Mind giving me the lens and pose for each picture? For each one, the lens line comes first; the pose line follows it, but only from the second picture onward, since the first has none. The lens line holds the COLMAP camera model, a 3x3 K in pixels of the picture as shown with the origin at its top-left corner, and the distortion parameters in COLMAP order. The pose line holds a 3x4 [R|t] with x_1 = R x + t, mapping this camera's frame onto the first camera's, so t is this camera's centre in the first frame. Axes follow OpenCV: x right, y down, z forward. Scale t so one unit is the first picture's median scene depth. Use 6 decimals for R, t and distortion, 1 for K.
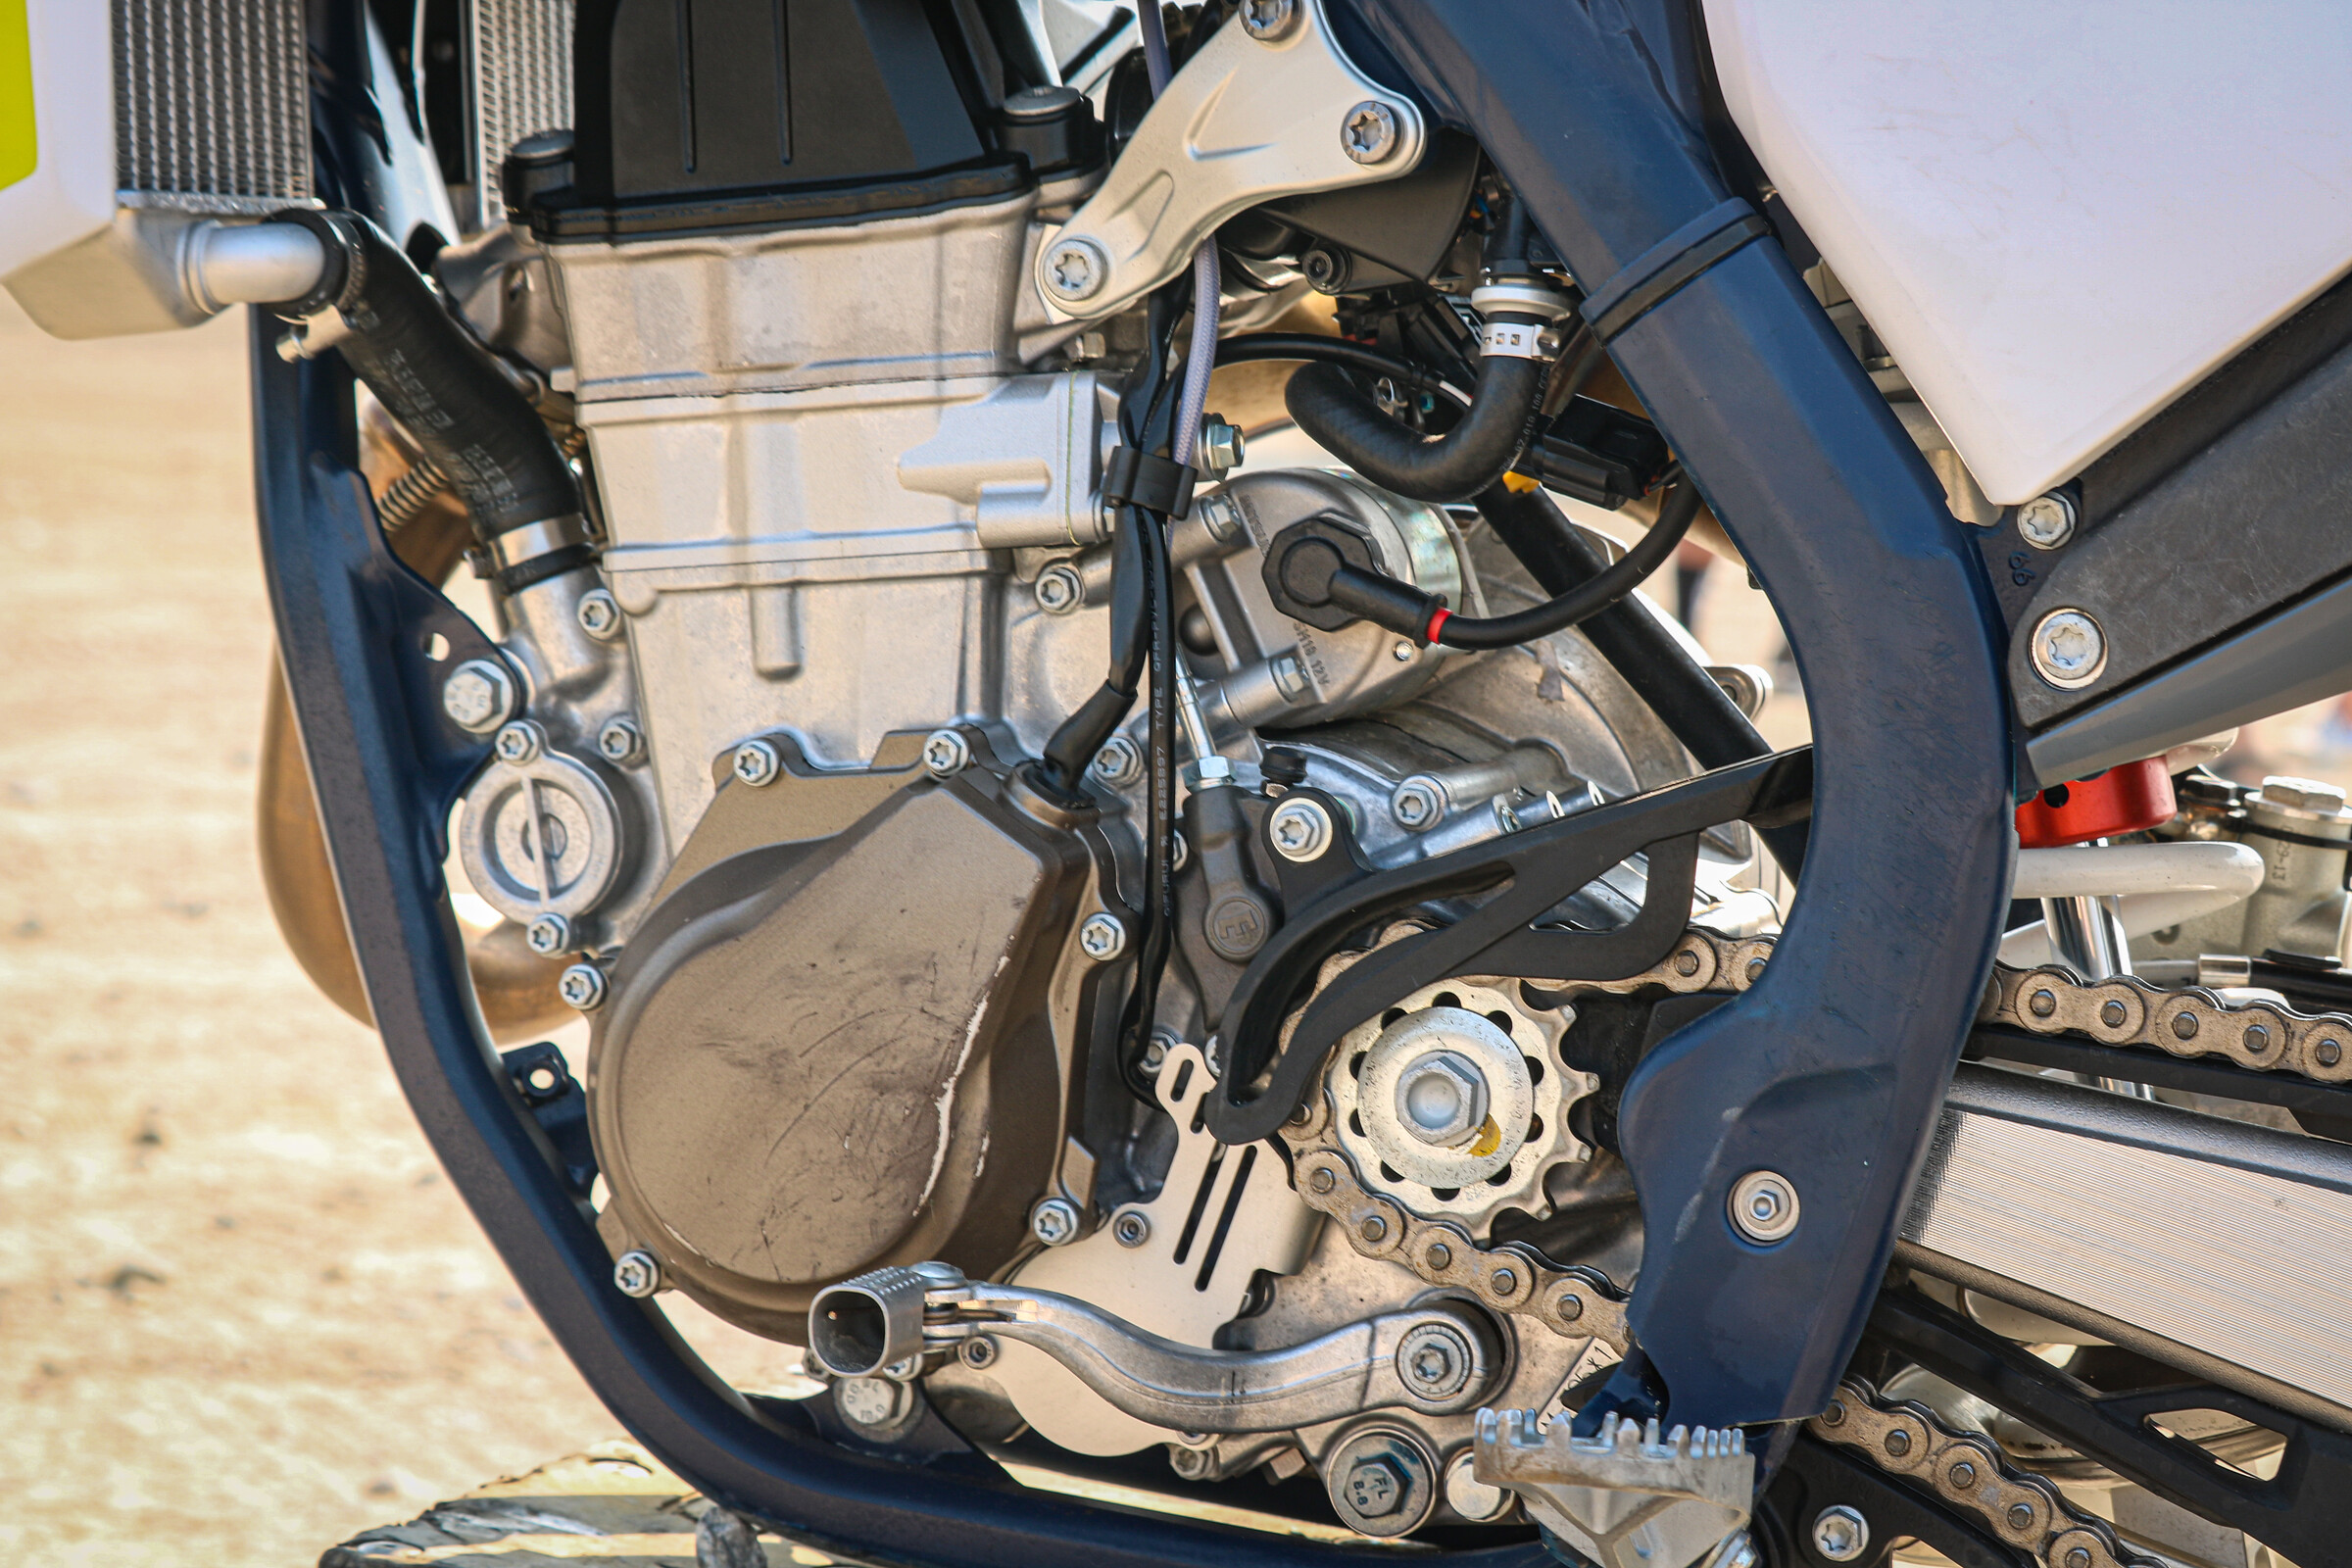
lens RADIAL K [[5974.9, 0, 1172.7], [0, 5974.9, 800.3], [0, 0, 1]] dist [-0.364307, 0.000000]
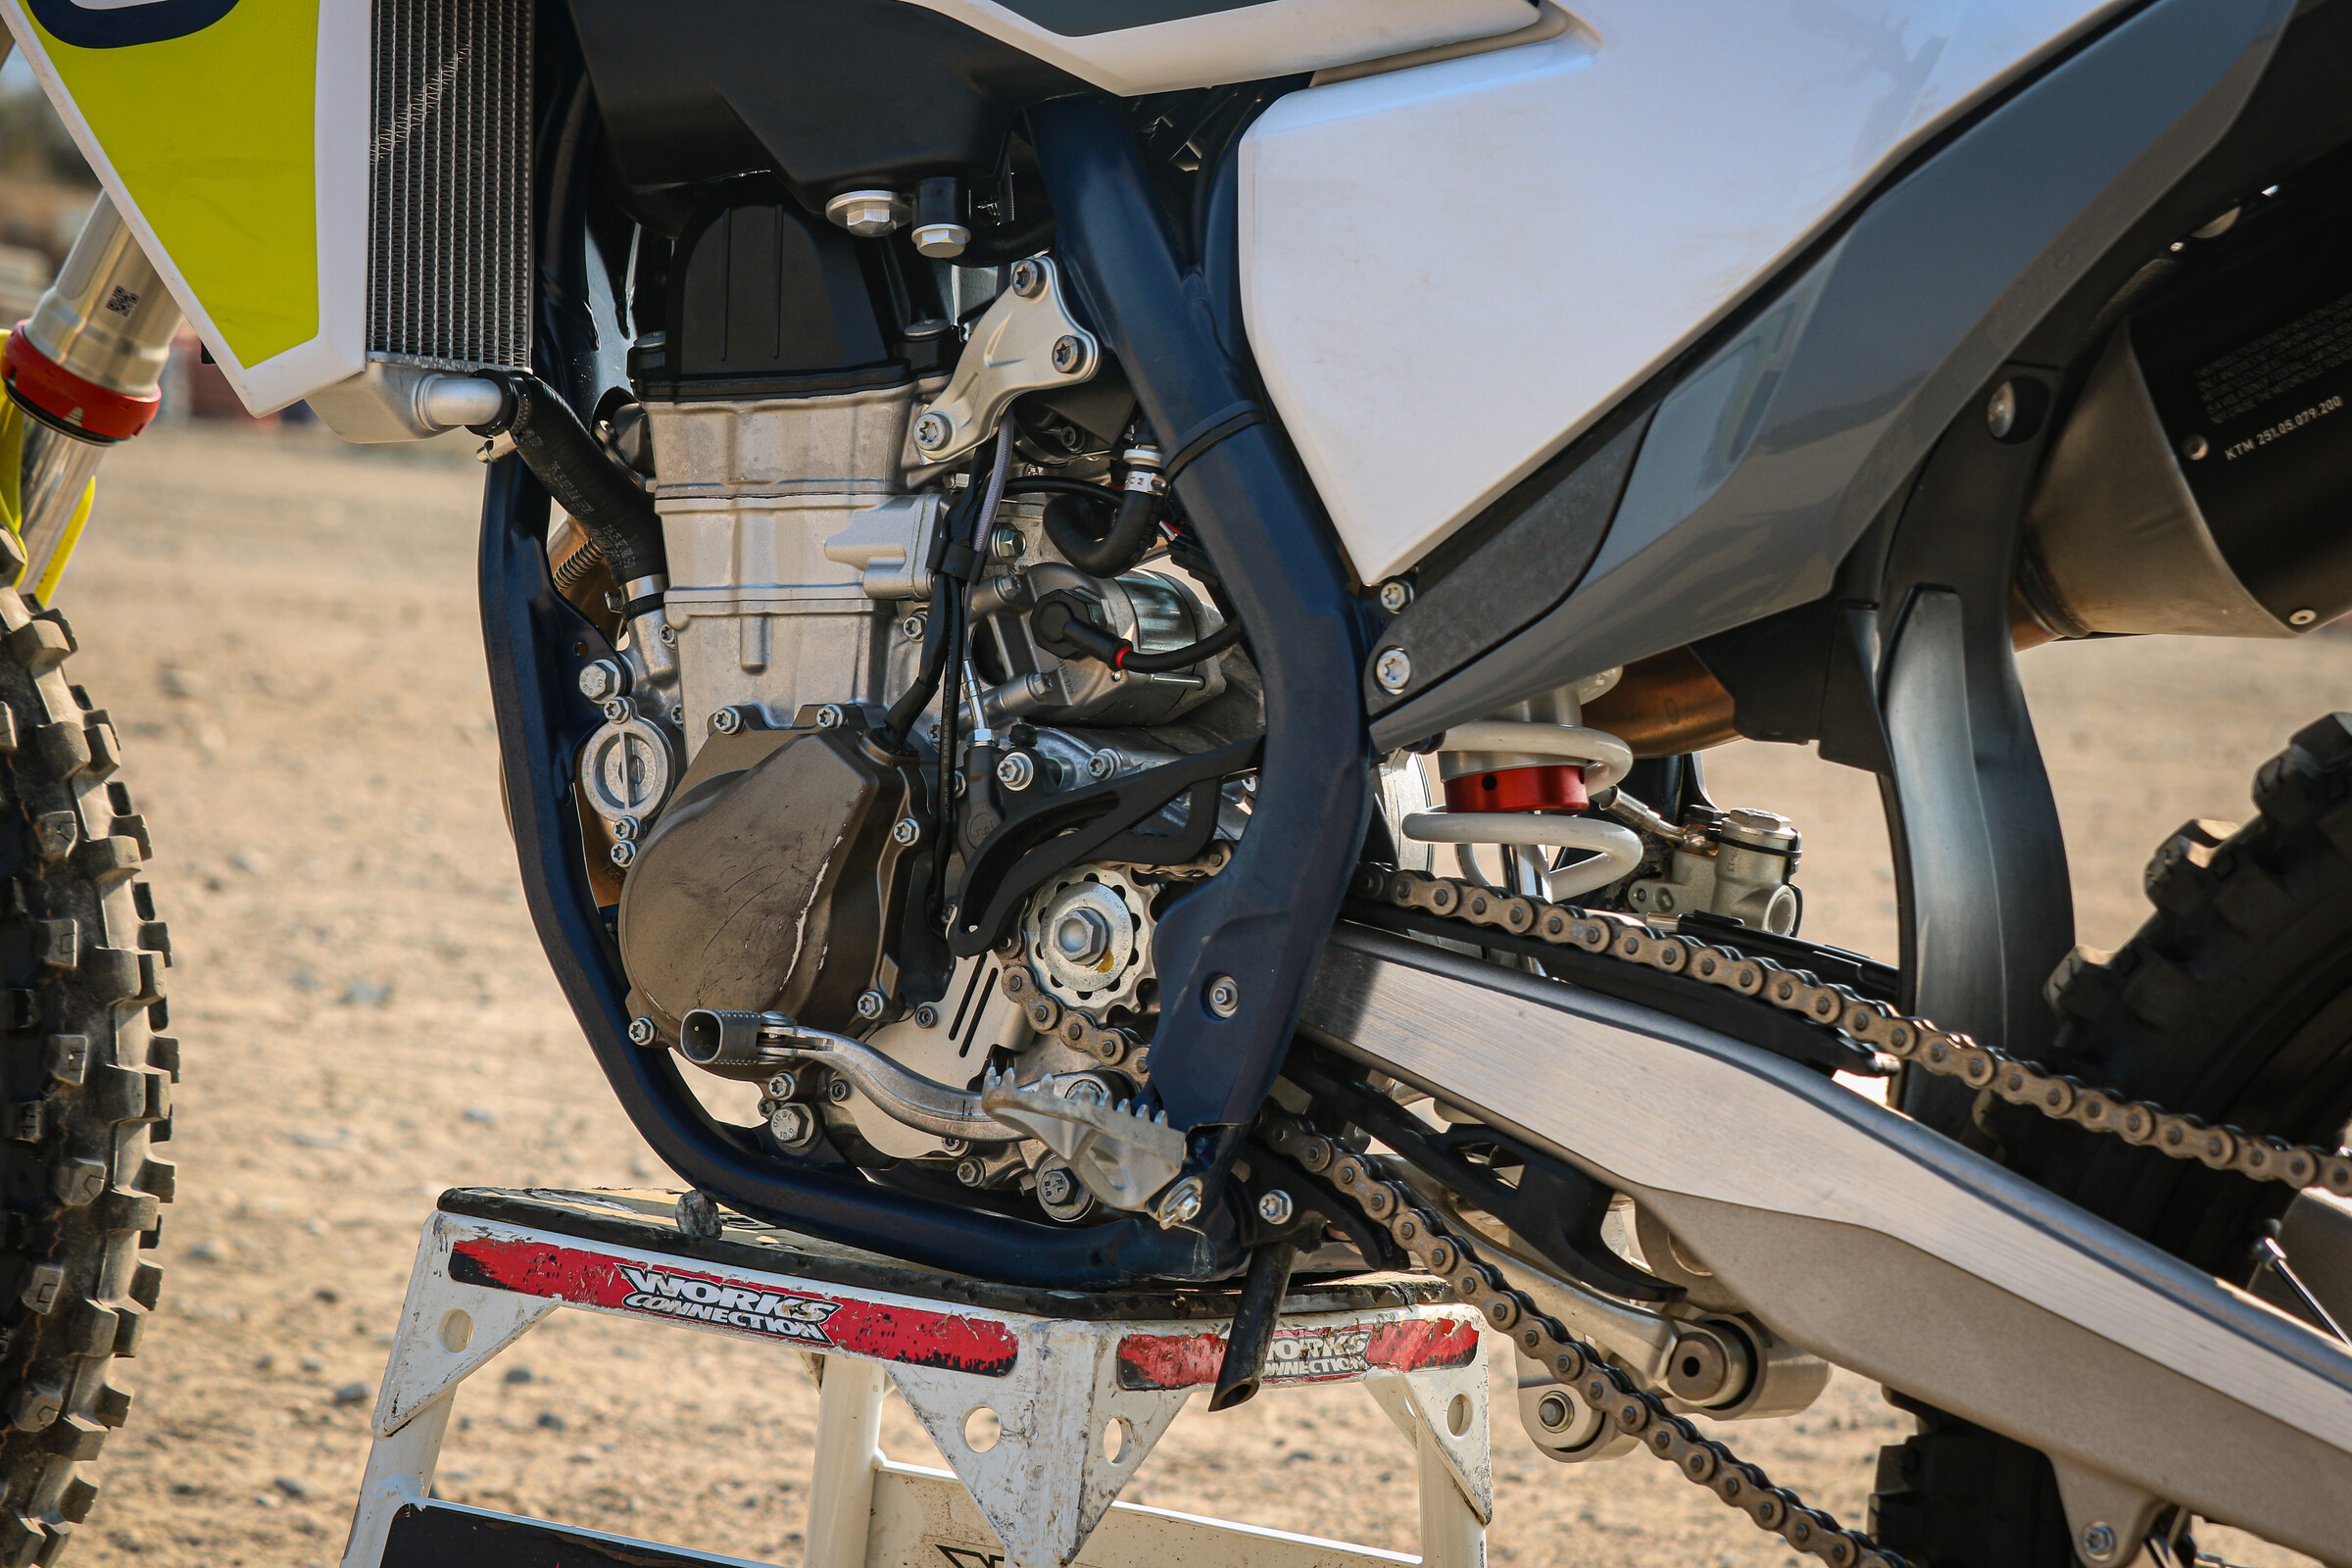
lens RADIAL K [[8857.6, 0, 1174.6], [0, 8857.6, 790.7], [0, 0, 1]] dist [0.055933, 0.000000]
pose [[0.968946, 0.058920, -0.240148, 0.646527], [-0.075878, 0.995189, -0.061981, 0.157440], [0.235341, 0.078279, 0.968755, -1.357765]]
